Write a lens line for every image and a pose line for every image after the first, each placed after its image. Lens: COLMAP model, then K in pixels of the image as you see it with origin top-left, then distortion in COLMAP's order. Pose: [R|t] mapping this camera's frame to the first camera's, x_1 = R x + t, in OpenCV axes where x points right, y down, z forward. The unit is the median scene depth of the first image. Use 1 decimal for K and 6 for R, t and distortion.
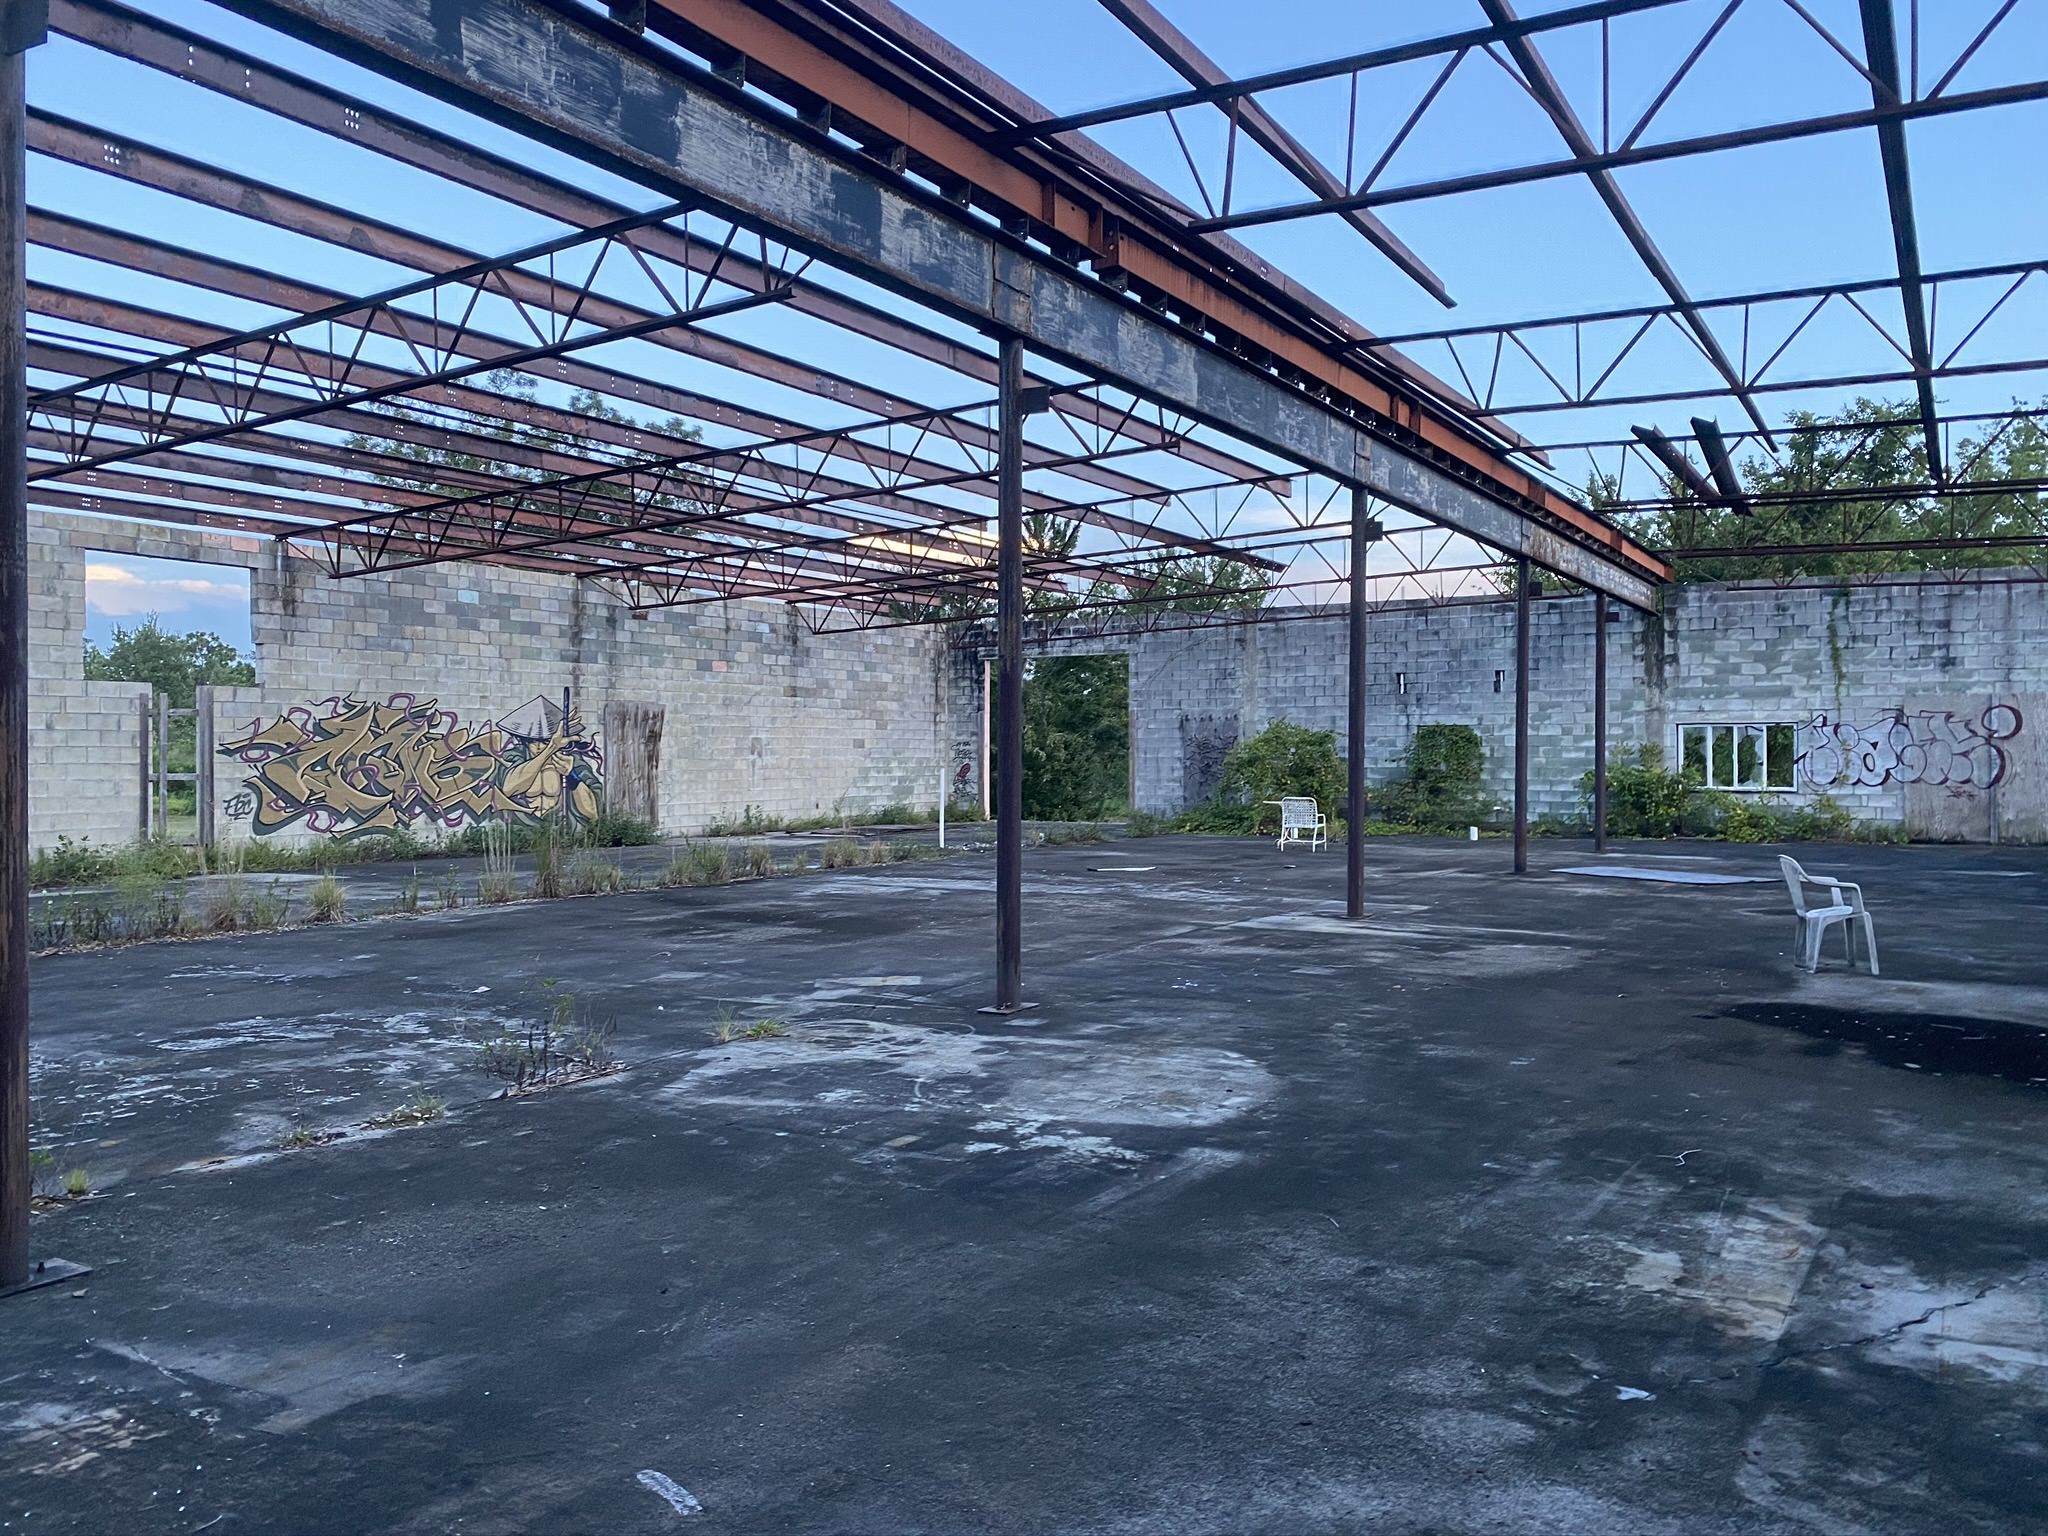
lens RADIAL K [[1538.2, 0, 1031.4], [0, 1538.2, 771.7], [0, 0, 1]] dist [0.055806, -0.062741]
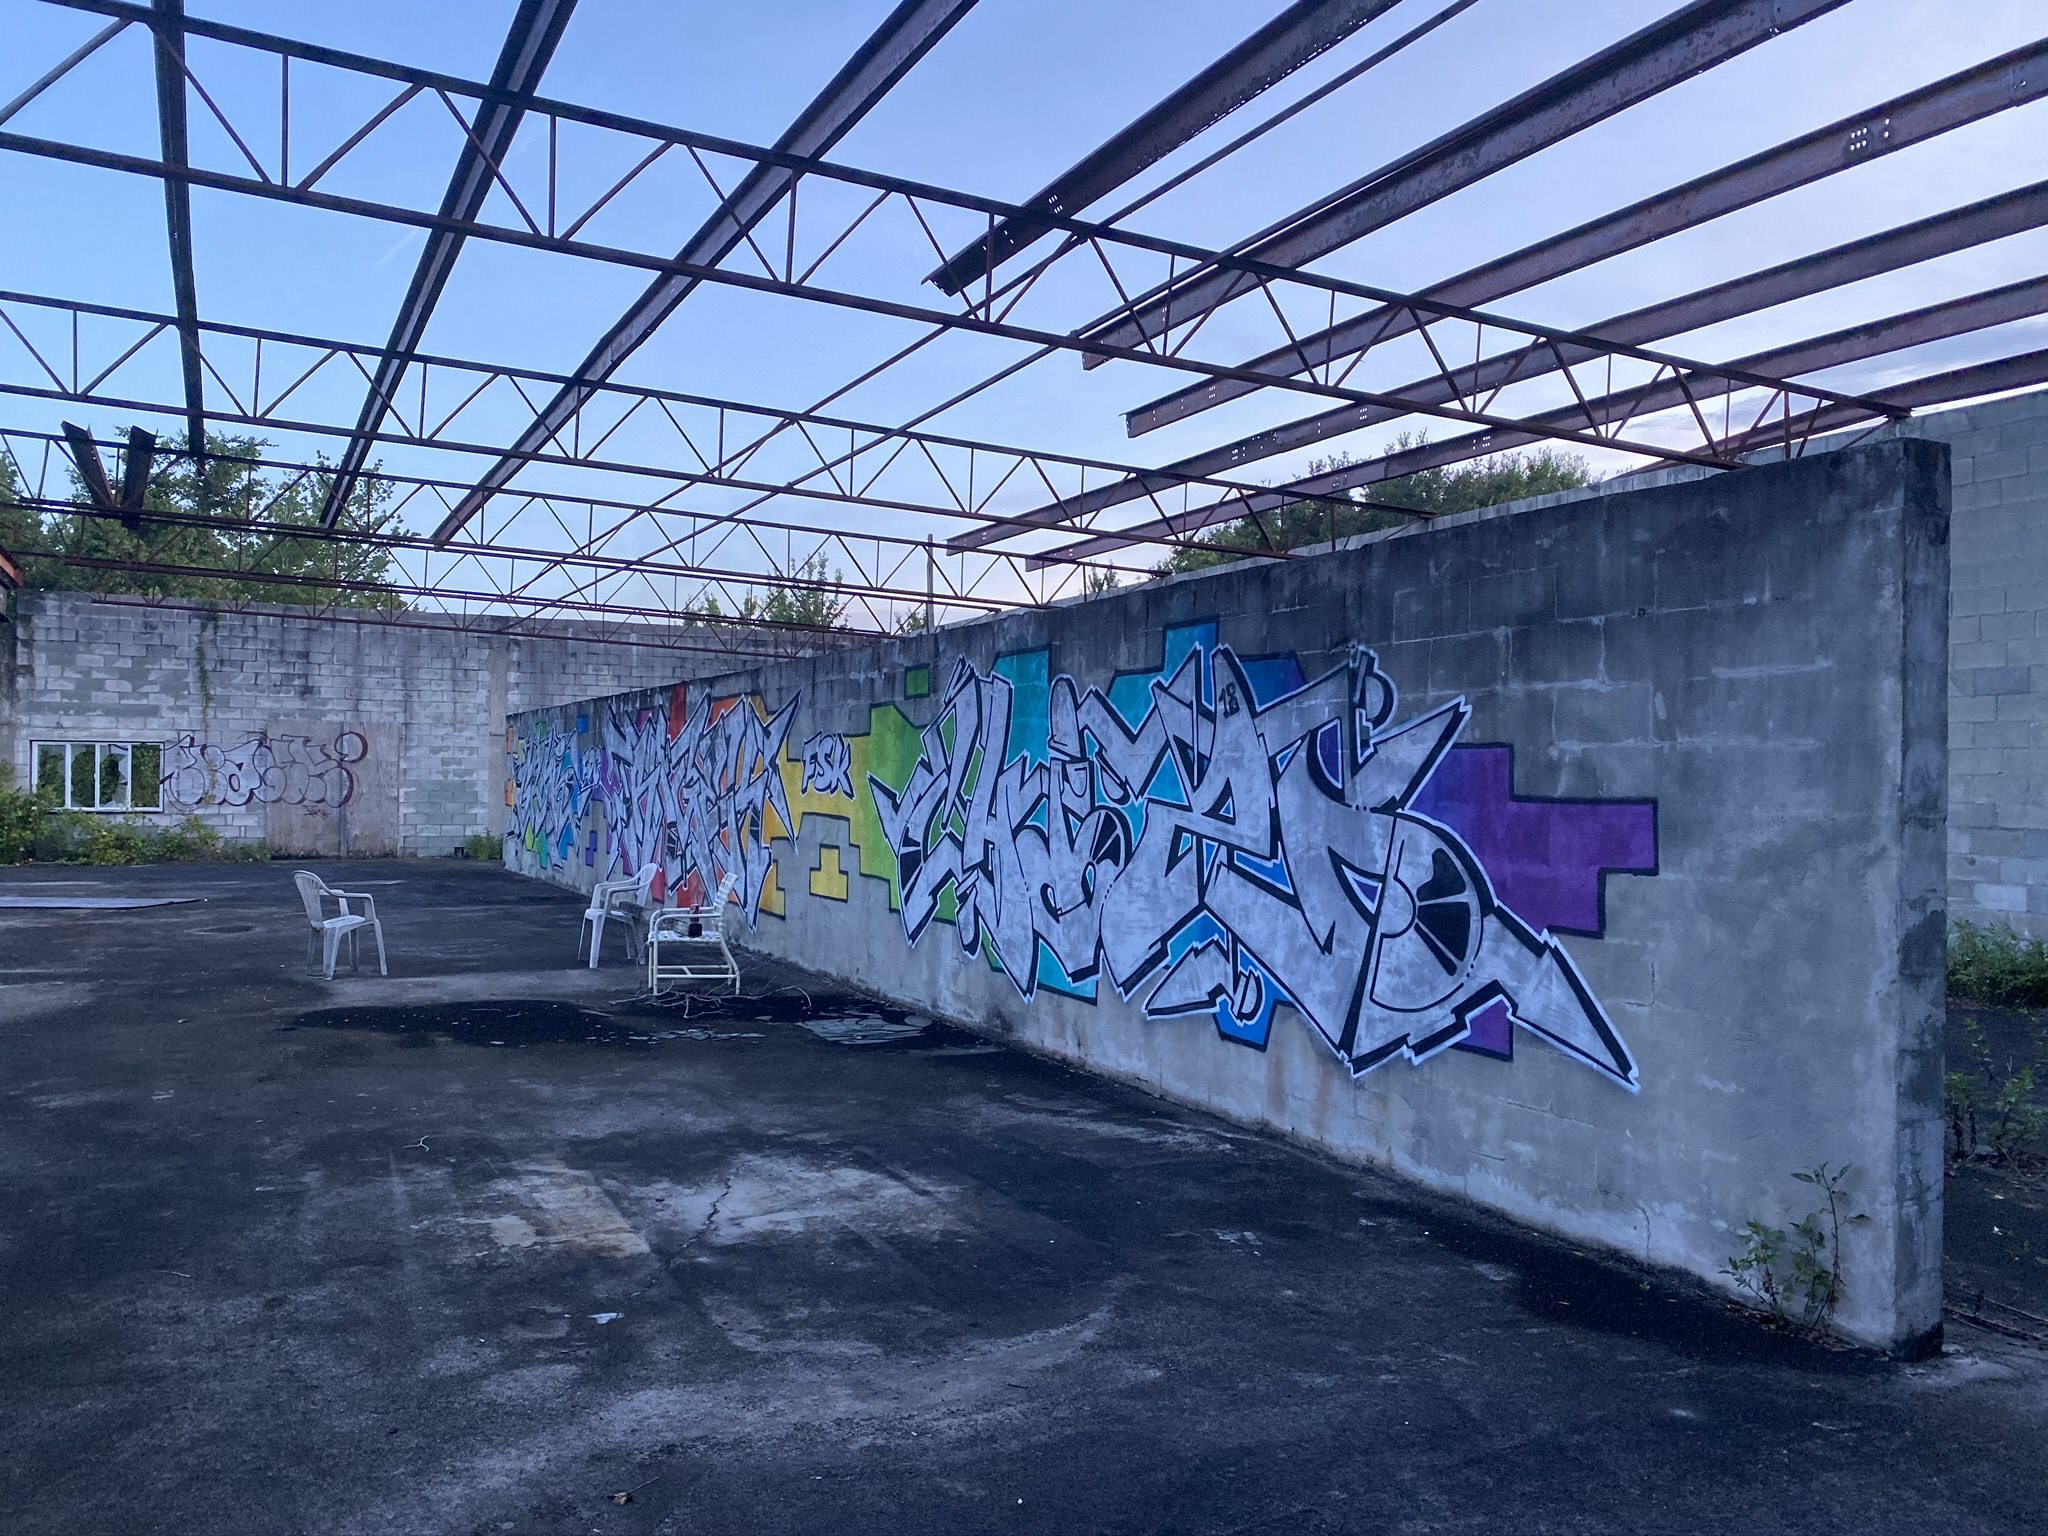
lens RADIAL K [[1538.2, 0, 992.0], [0, 1538.2, 758.3], [0, 0, 1]] dist [0.055806, -0.062741]
pose [[0.547789, 0.020448, 0.836367, -0.127784], [-0.002264, 0.999734, -0.022959, 0.000578], [-0.836614, 0.010683, 0.547689, 0.029740]]
